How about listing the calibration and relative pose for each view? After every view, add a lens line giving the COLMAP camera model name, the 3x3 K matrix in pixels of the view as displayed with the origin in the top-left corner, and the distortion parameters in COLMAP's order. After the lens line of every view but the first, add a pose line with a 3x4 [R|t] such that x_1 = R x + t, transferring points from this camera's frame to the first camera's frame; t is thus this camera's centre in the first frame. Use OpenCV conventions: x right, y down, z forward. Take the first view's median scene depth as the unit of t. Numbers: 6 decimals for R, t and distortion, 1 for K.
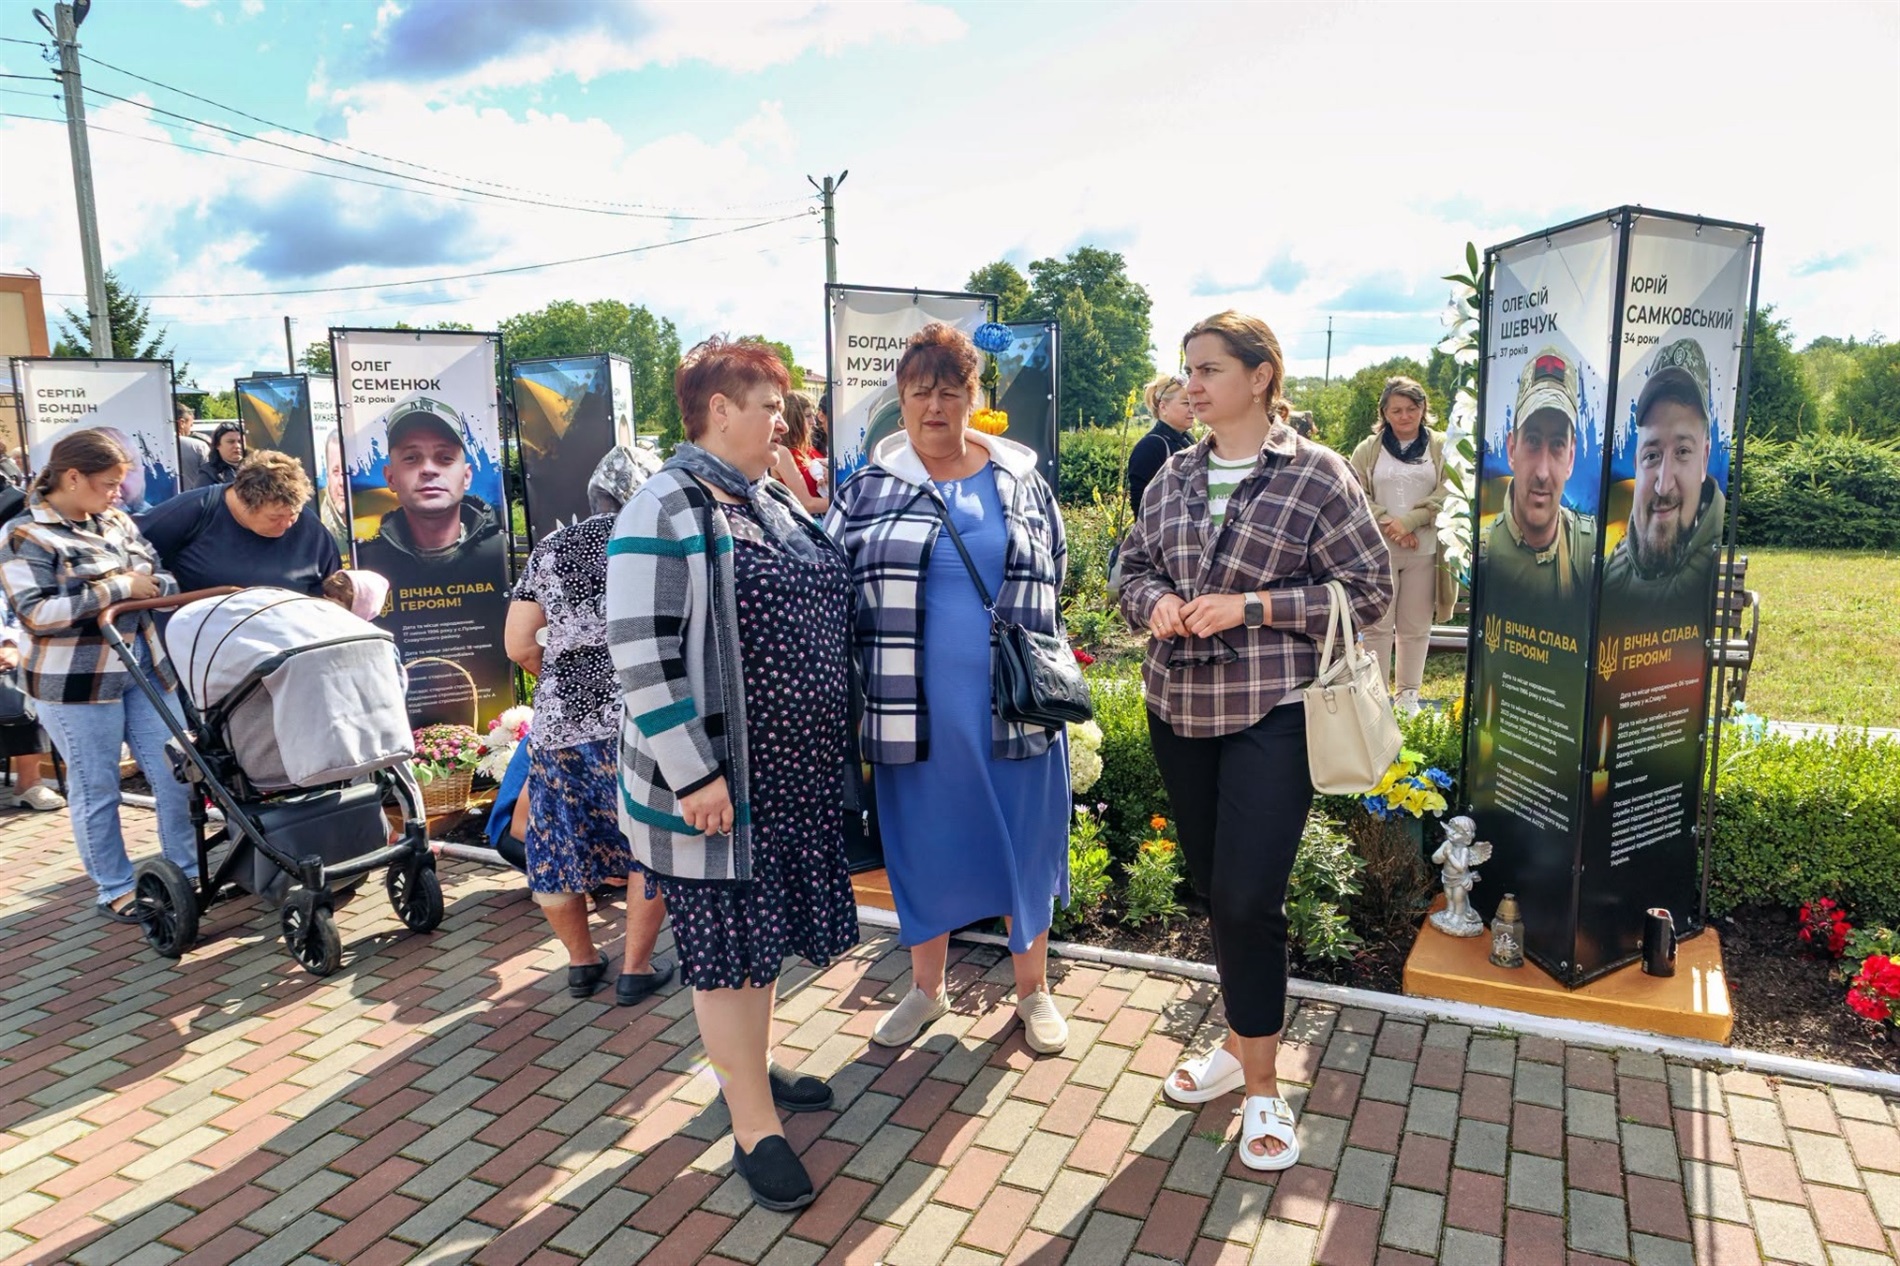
lens RADIAL K [[1343.4, 0, 1018.2], [0, 1343.4, 634.7], [0, 0, 1]] dist [0.006241, -0.005390]
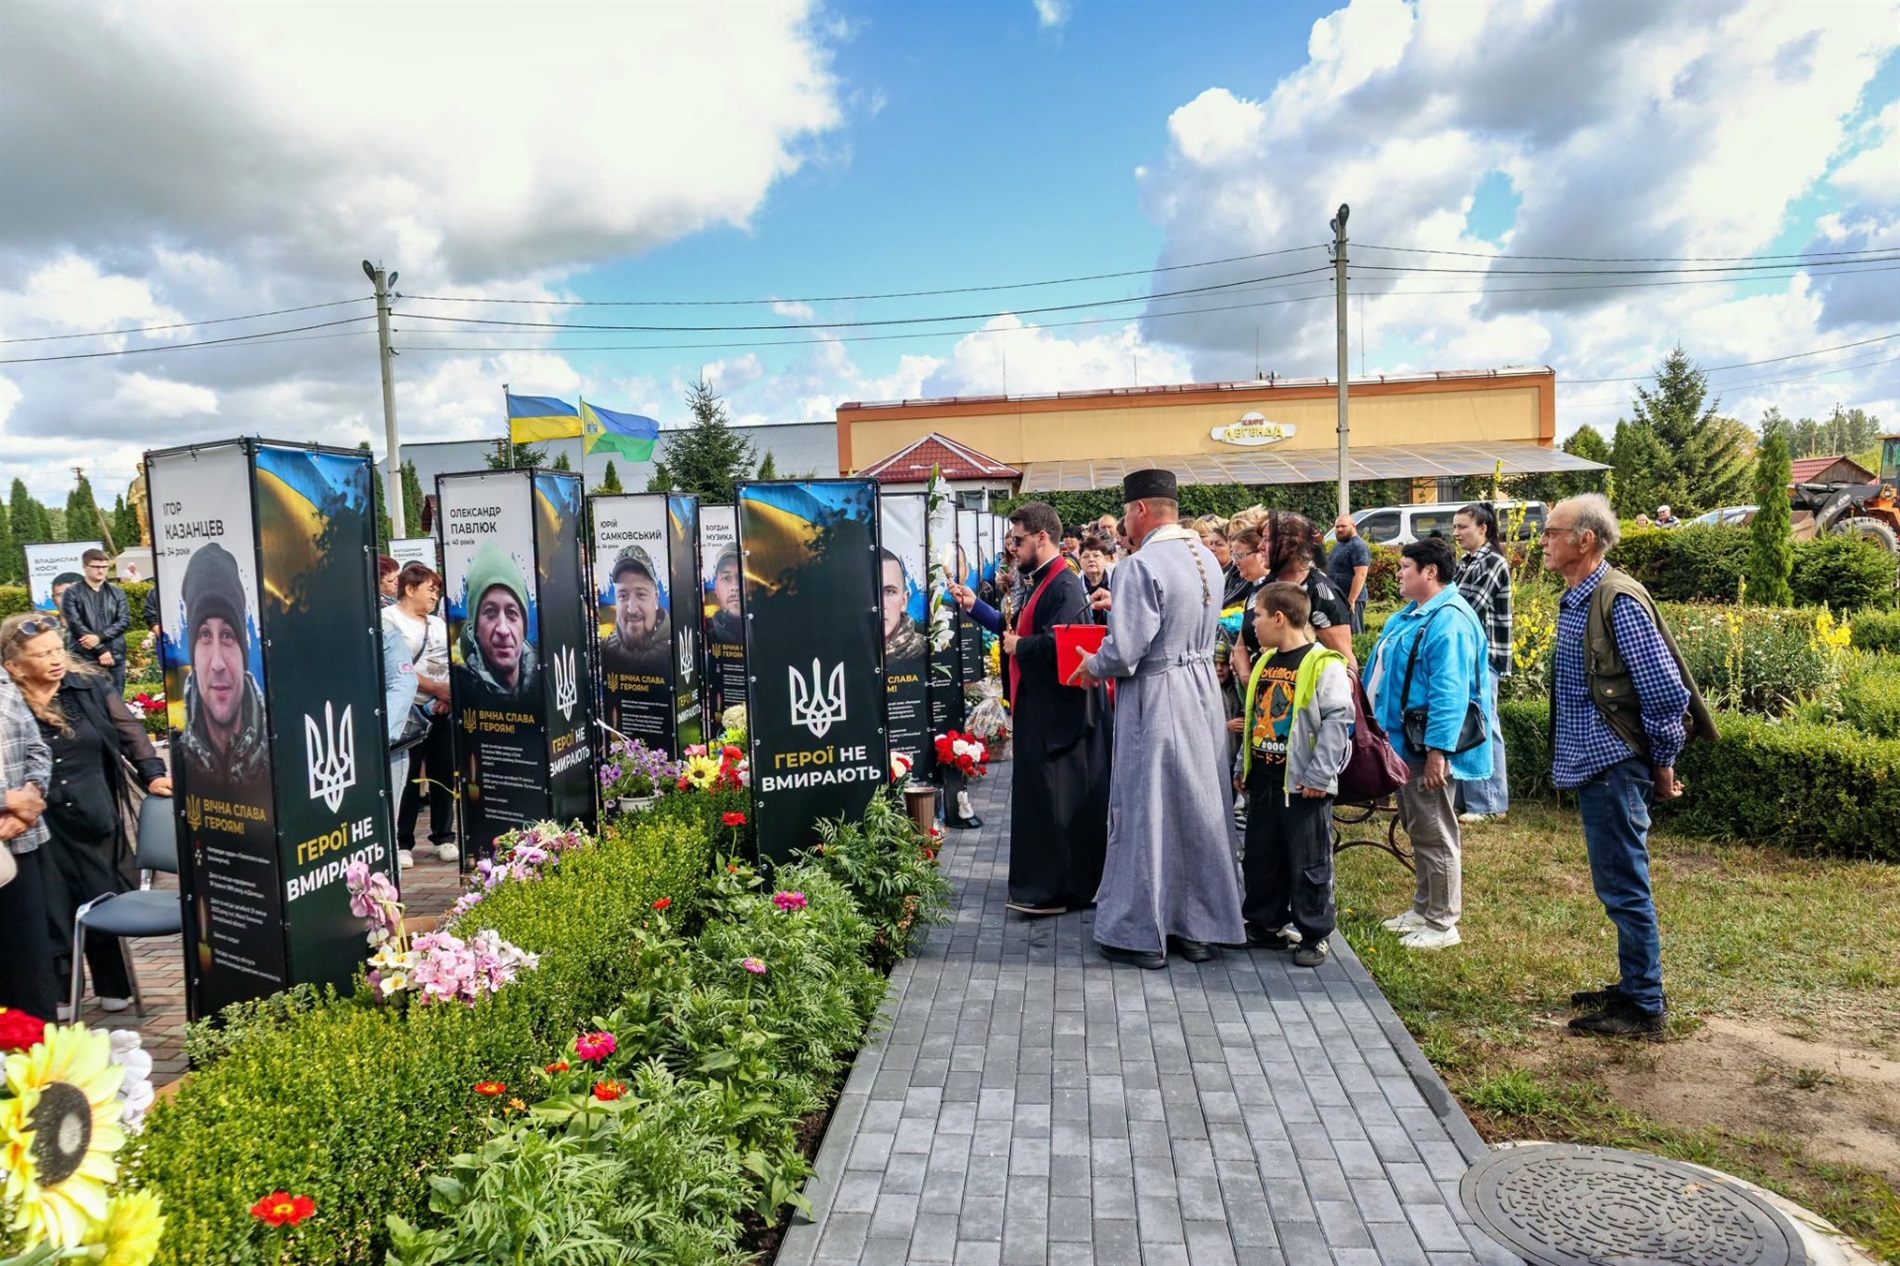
lens RADIAL K [[1403.4, 0, 950.0], [0, 1403.4, 633.0], [0, 0, 1]] dist [0.000288, -0.060494]
pose [[0.365648, 0.079724, -0.927332, 0.532777], [-0.116170, 0.992443, 0.039516, -0.042386], [0.923475, 0.093279, 0.372147, 0.117033]]
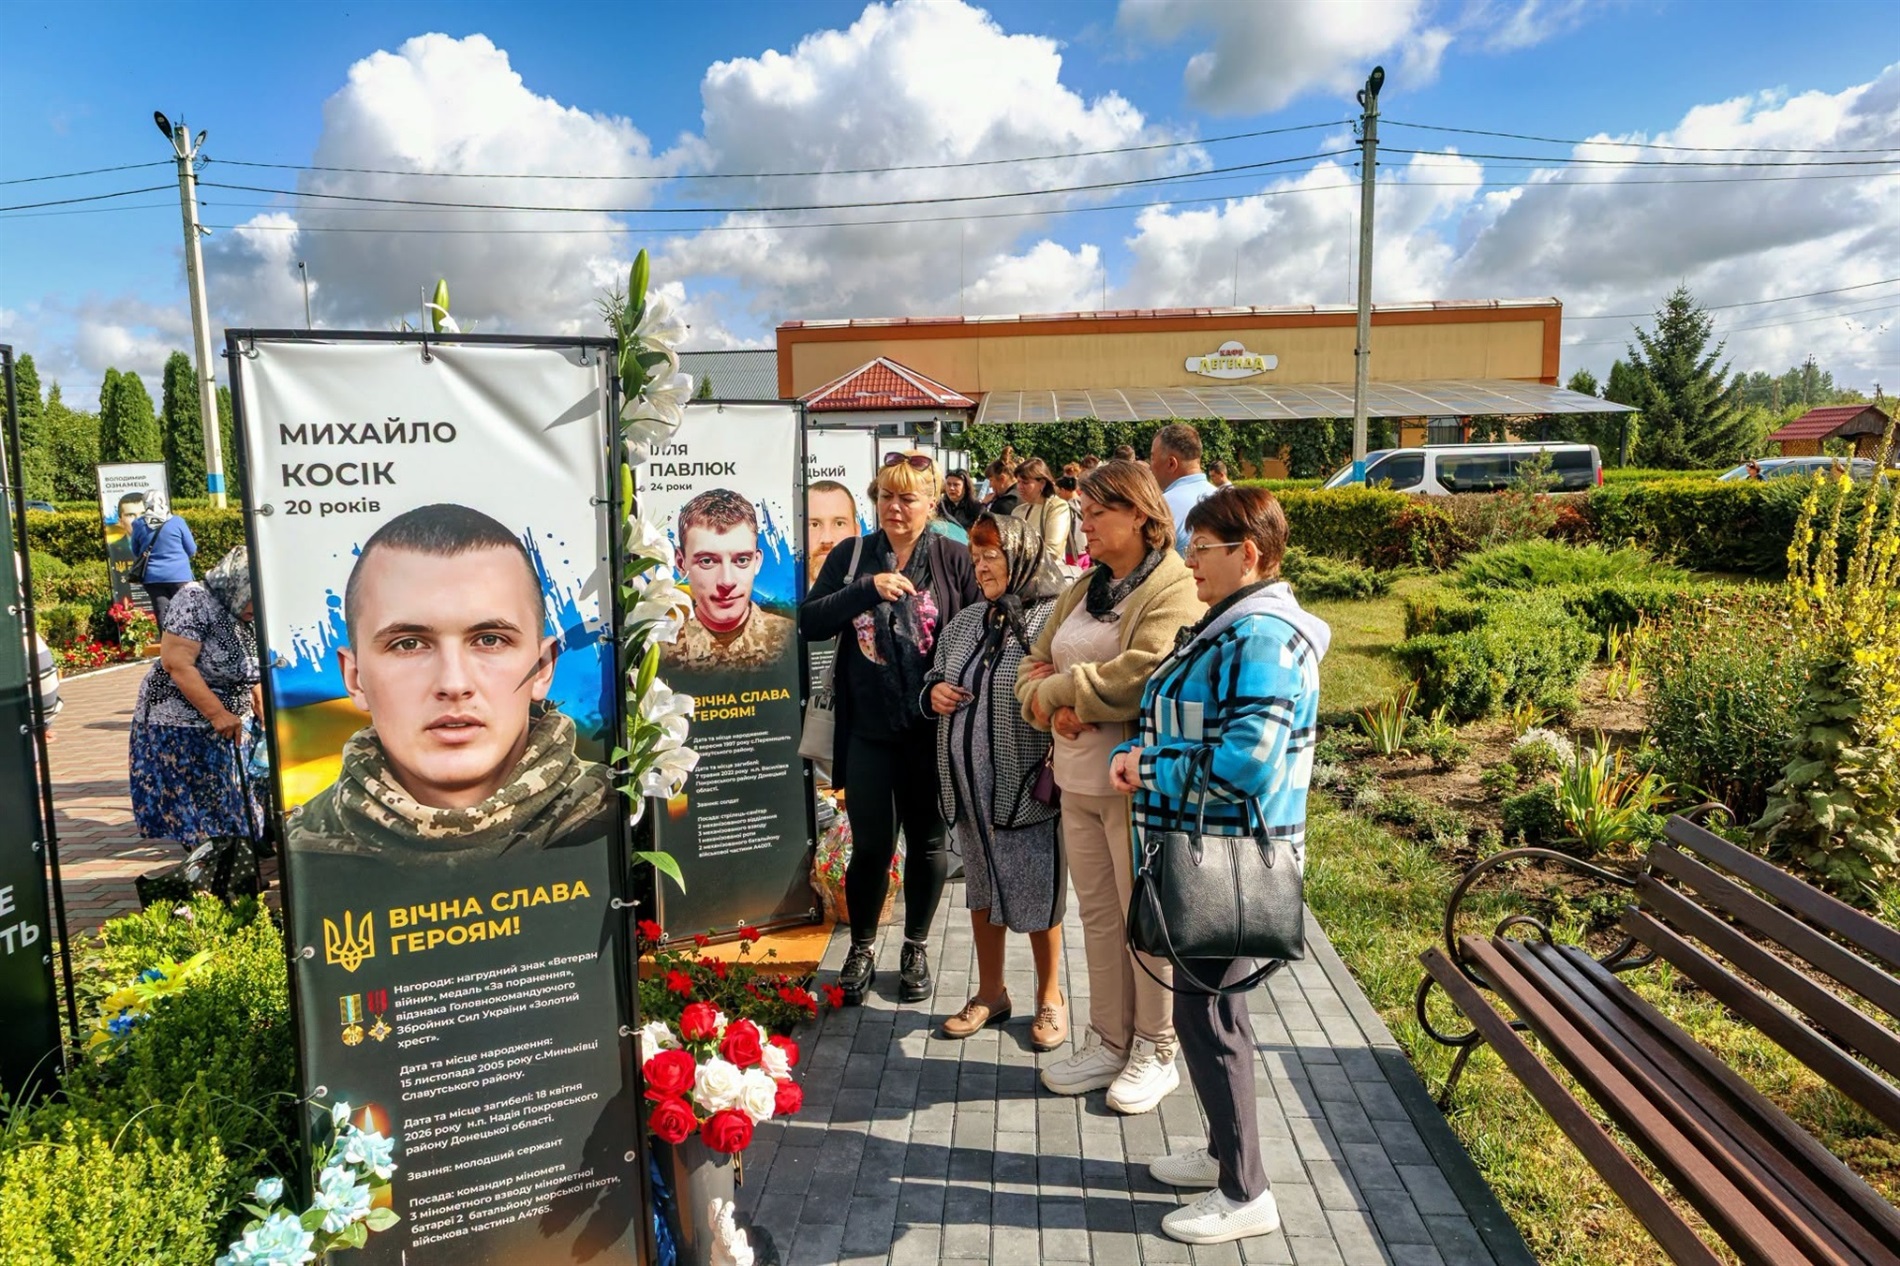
lens RADIAL K [[1360.5, 0, 959.5], [0, 1360.5, 660.0], [0, 0, 1]] dist [0.004017, -0.000743]
pose [[0.397818, 0.150017, -0.905116, 0.269476], [-0.137292, 0.985167, 0.102942, -0.054593], [0.907134, 0.083313, 0.412513, 0.245354]]
